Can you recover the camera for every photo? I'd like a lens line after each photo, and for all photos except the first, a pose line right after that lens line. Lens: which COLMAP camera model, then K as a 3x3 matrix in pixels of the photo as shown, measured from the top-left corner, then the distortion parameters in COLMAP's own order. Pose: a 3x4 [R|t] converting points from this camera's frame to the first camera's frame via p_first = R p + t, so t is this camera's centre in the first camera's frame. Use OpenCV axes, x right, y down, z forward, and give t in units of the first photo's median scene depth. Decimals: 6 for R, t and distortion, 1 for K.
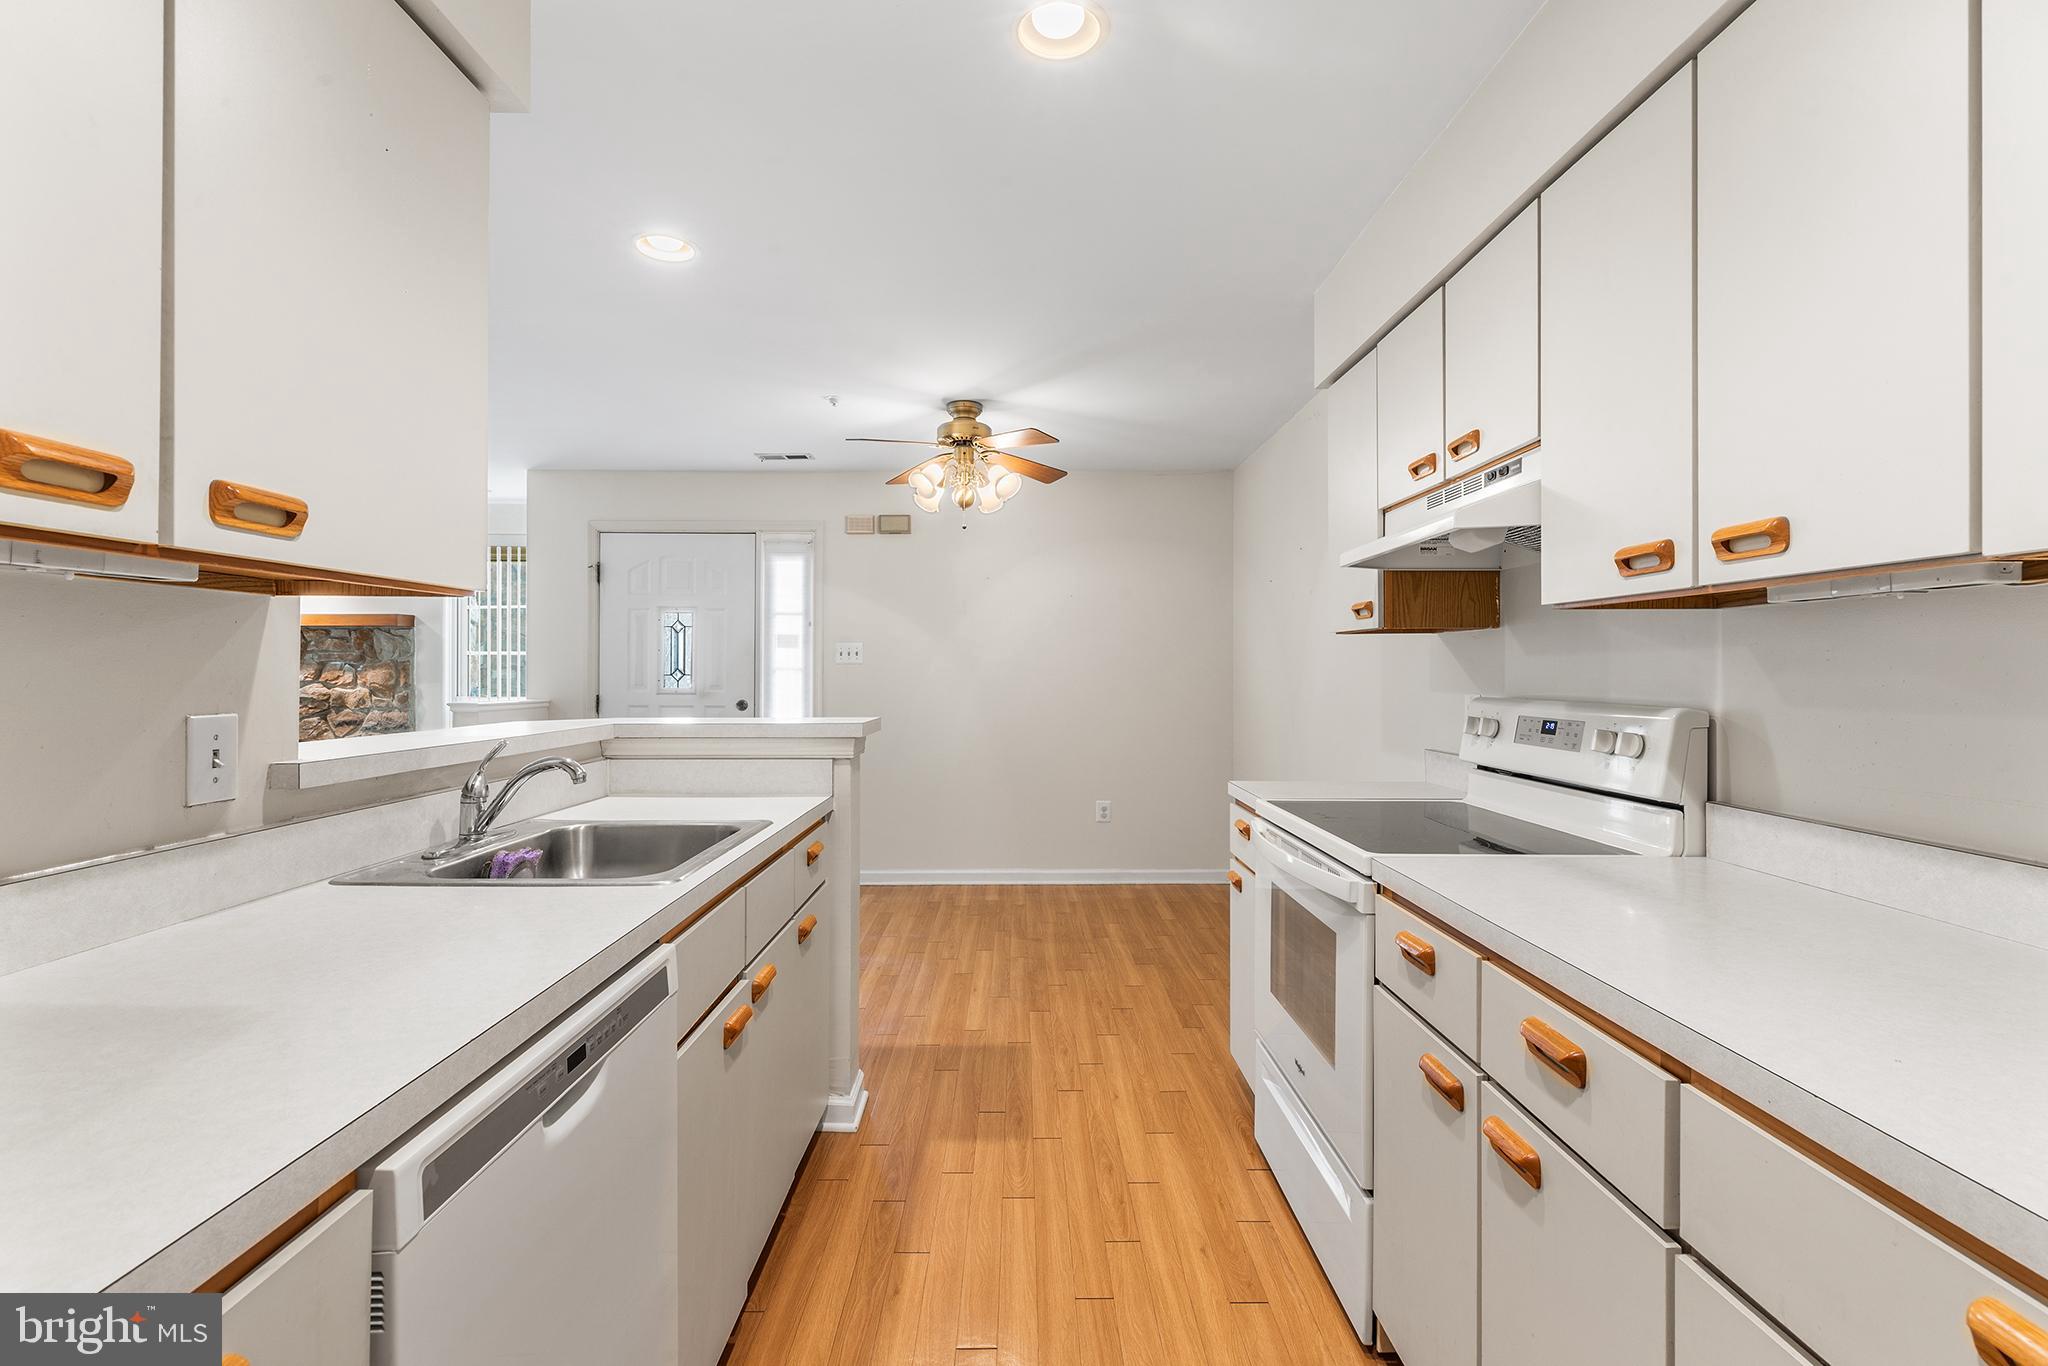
lens RADIAL K [[925.0, 0, 1020.1], [0, 925.0, 669.1], [0, 0, 1]] dist [0.002431, -0.000020]
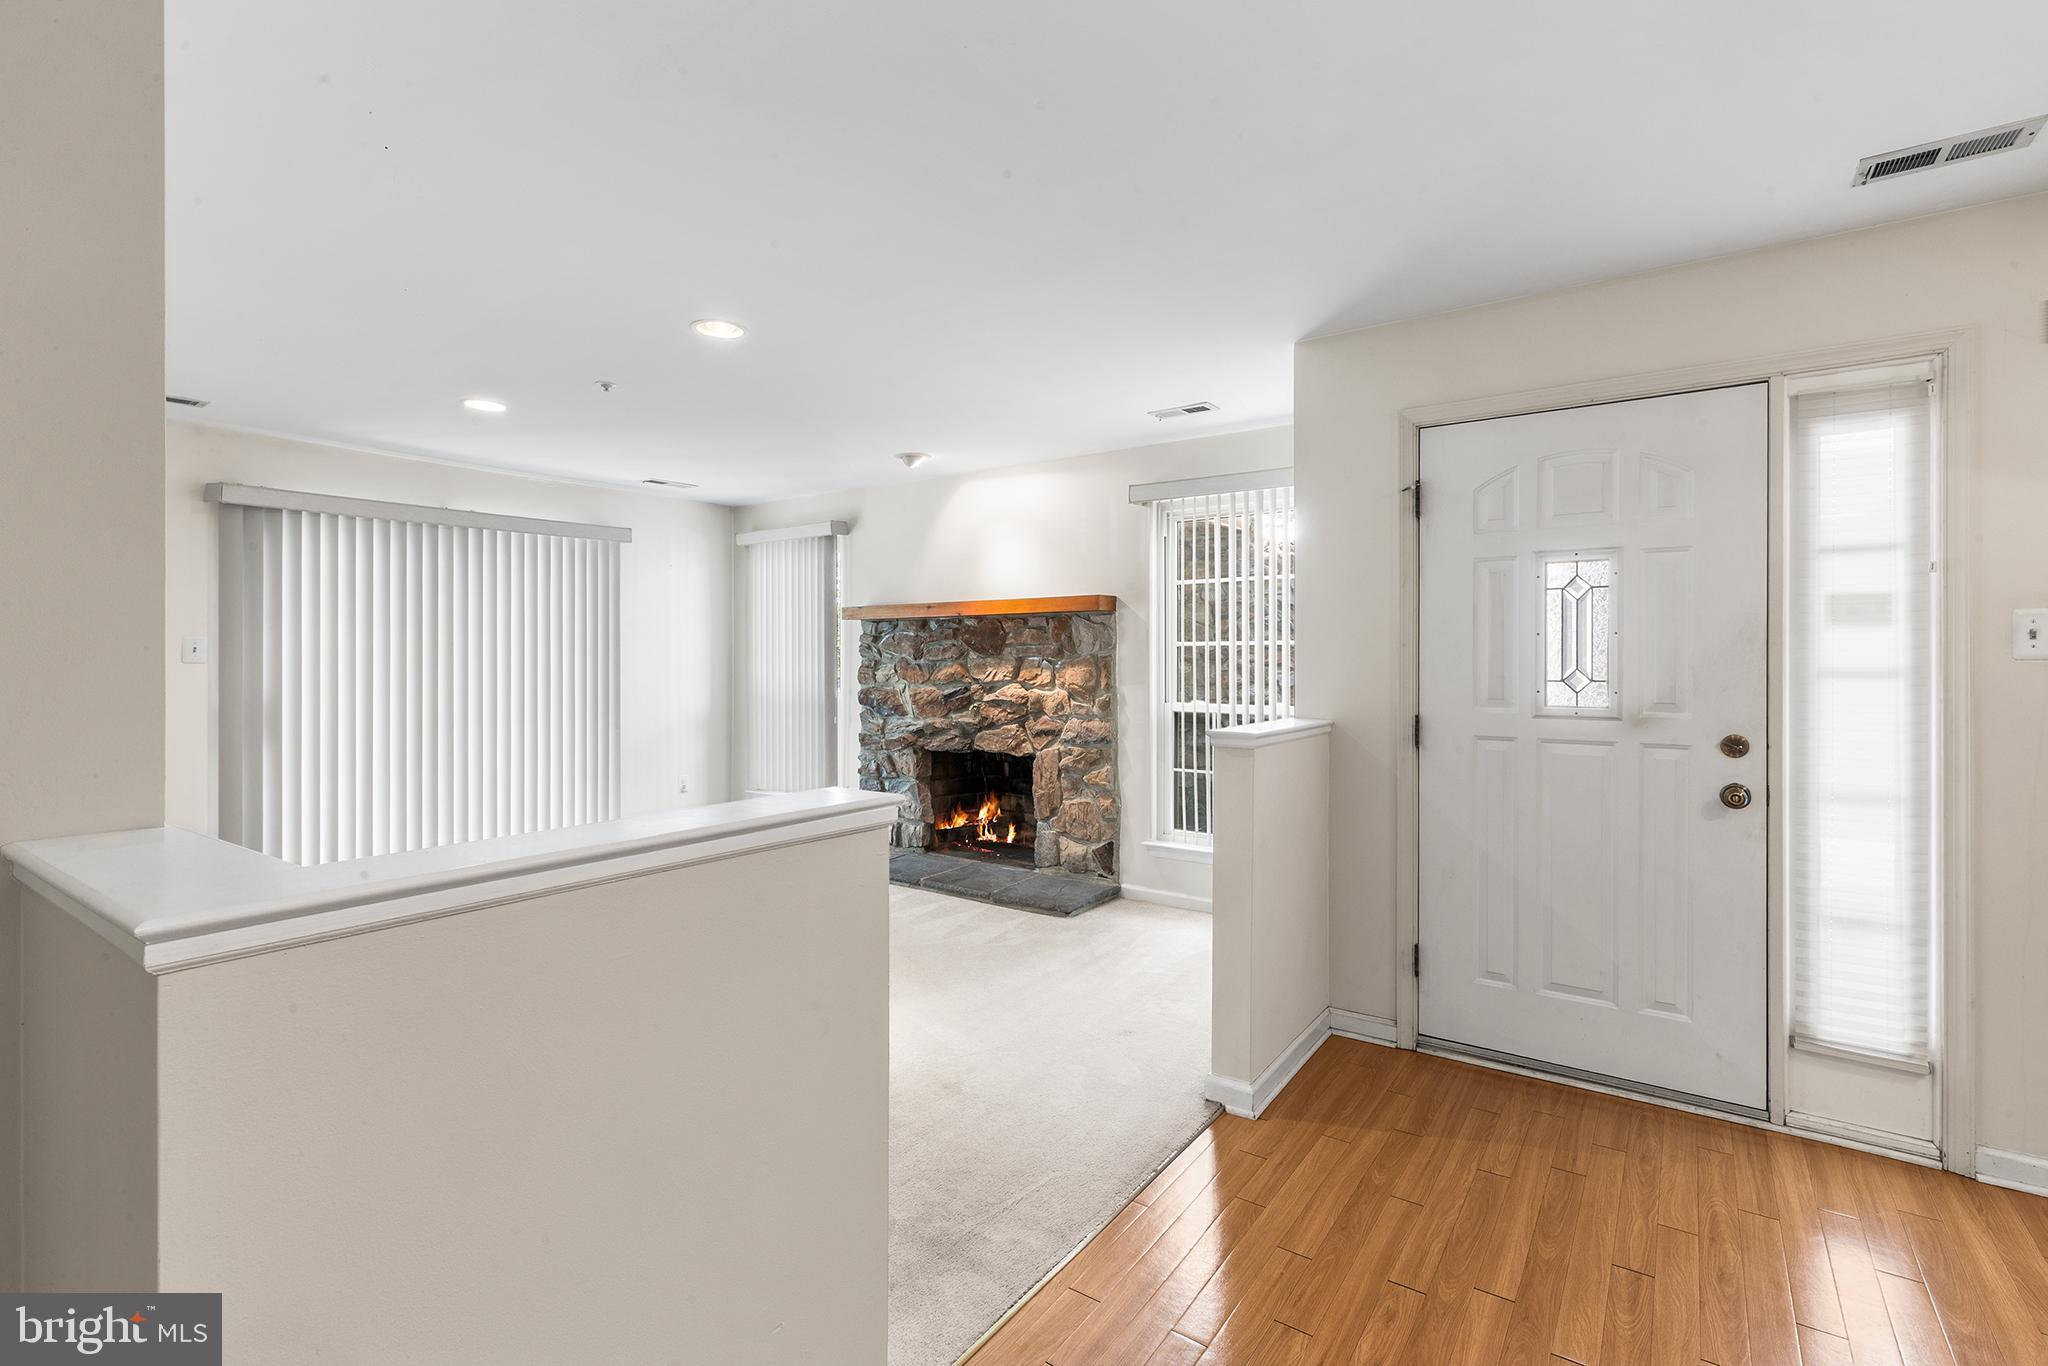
lens RADIAL K [[925.0, 0, 1033.4], [0, 925.0, 662.0], [0, 0, 1]] dist [0.002431, -0.000020]
pose [[0.816582, -0.002005, -0.577225, -0.450819], [0.003746, 0.999991, 0.001827, -0.008929], [0.577217, -0.003654, 0.816583, 0.561155]]
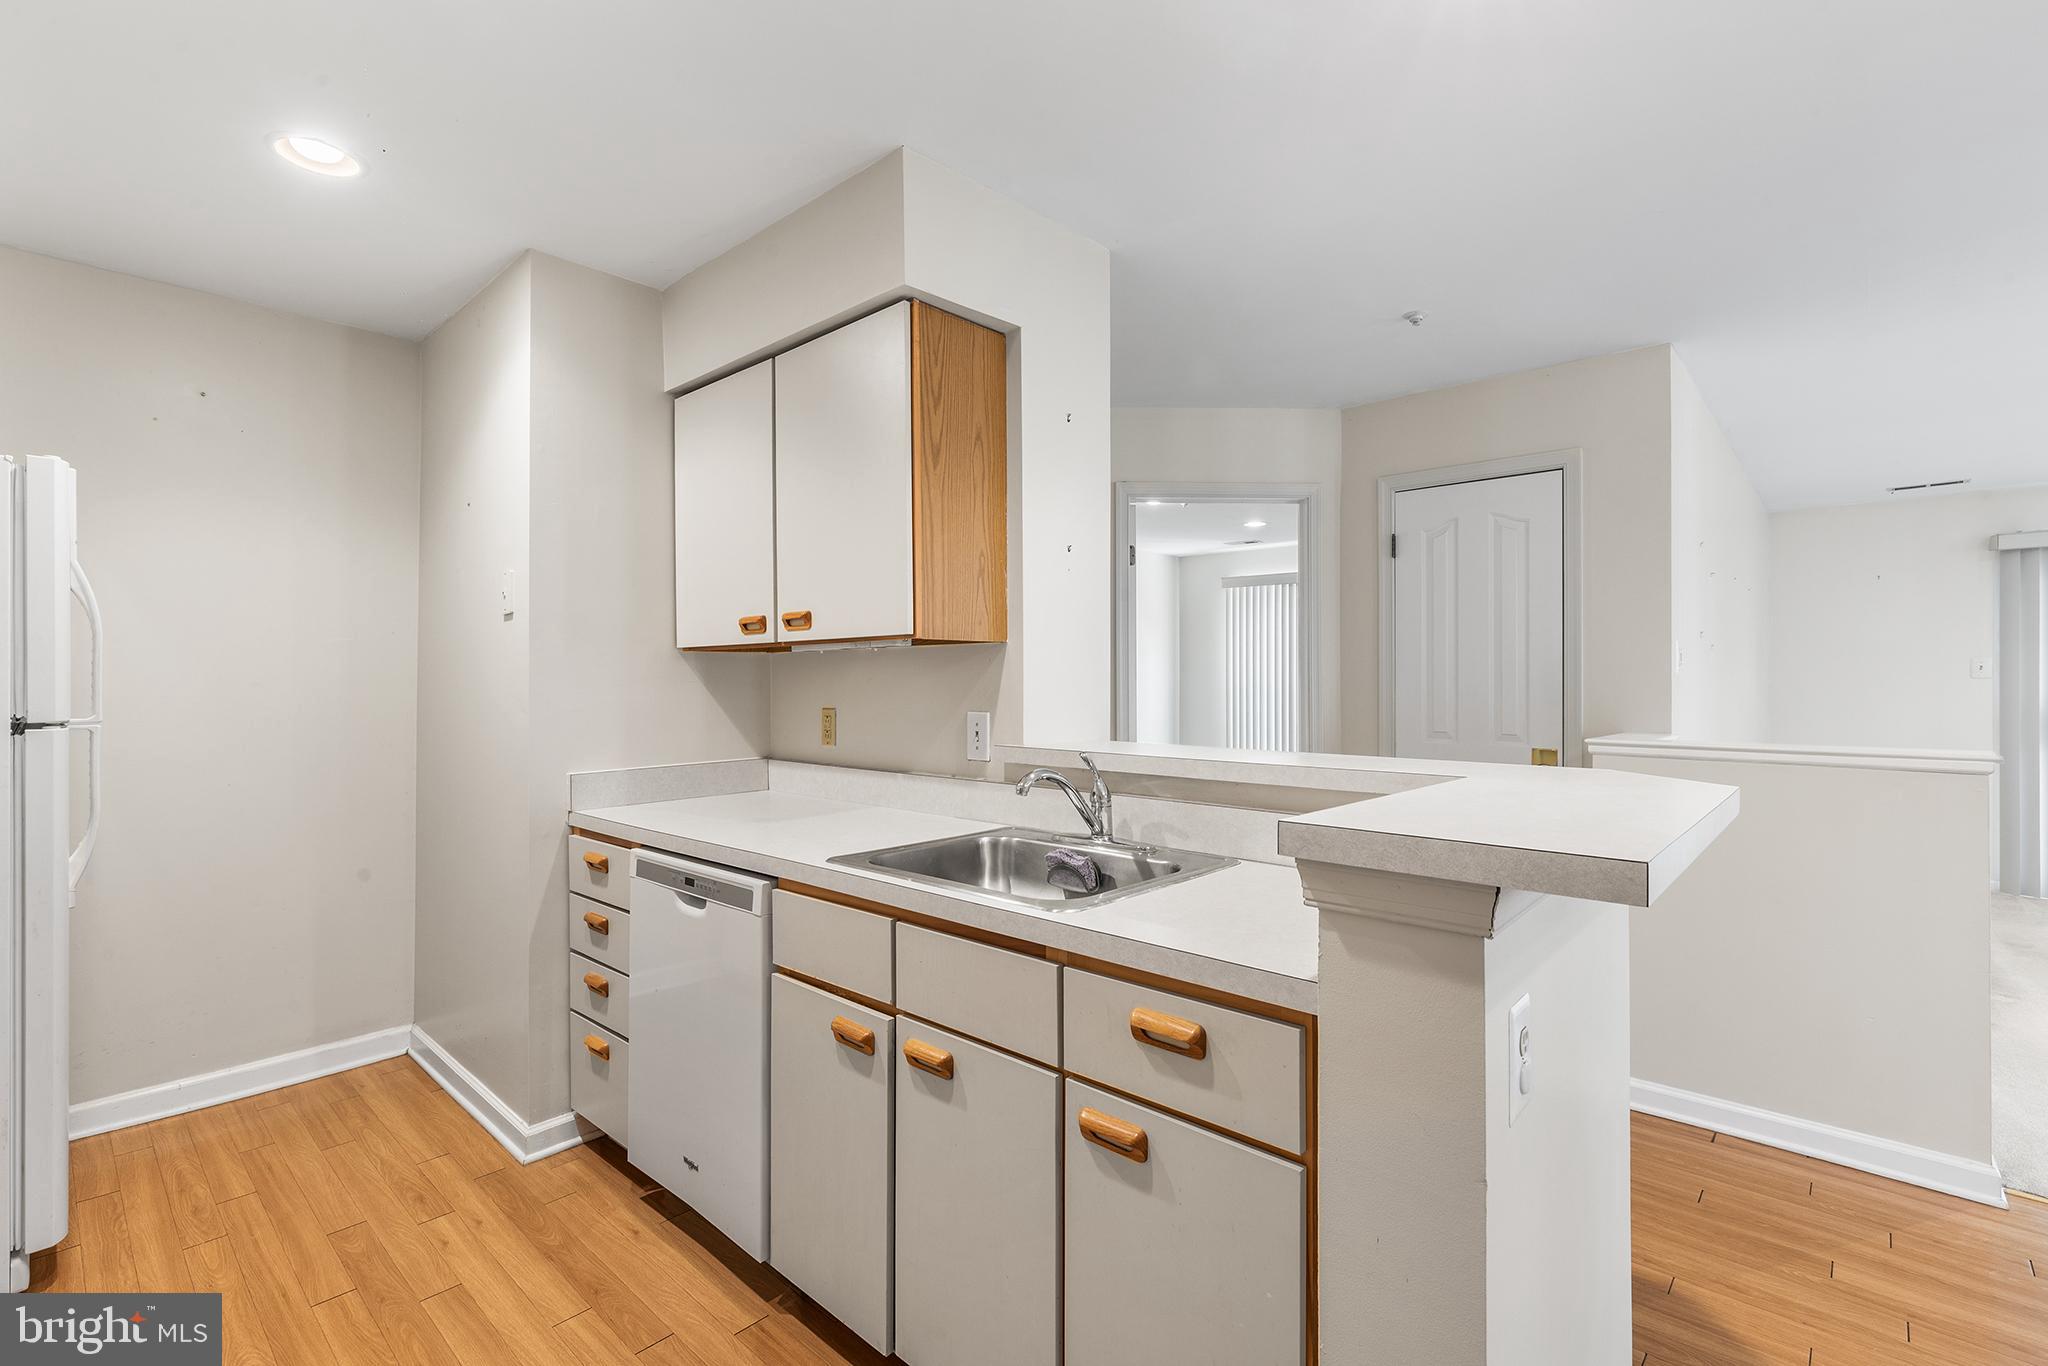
lens RADIAL K [[925.0, 0, 1025.3], [0, 925.0, 676.3], [0, 0, 1]] dist [0.002431, -0.000020]
pose [[-0.676005, -0.005181, -0.736879, 0.135772], [0.000444, 0.999972, -0.007438, -0.002229], [0.736897, -0.005355, -0.675984, 0.777033]]
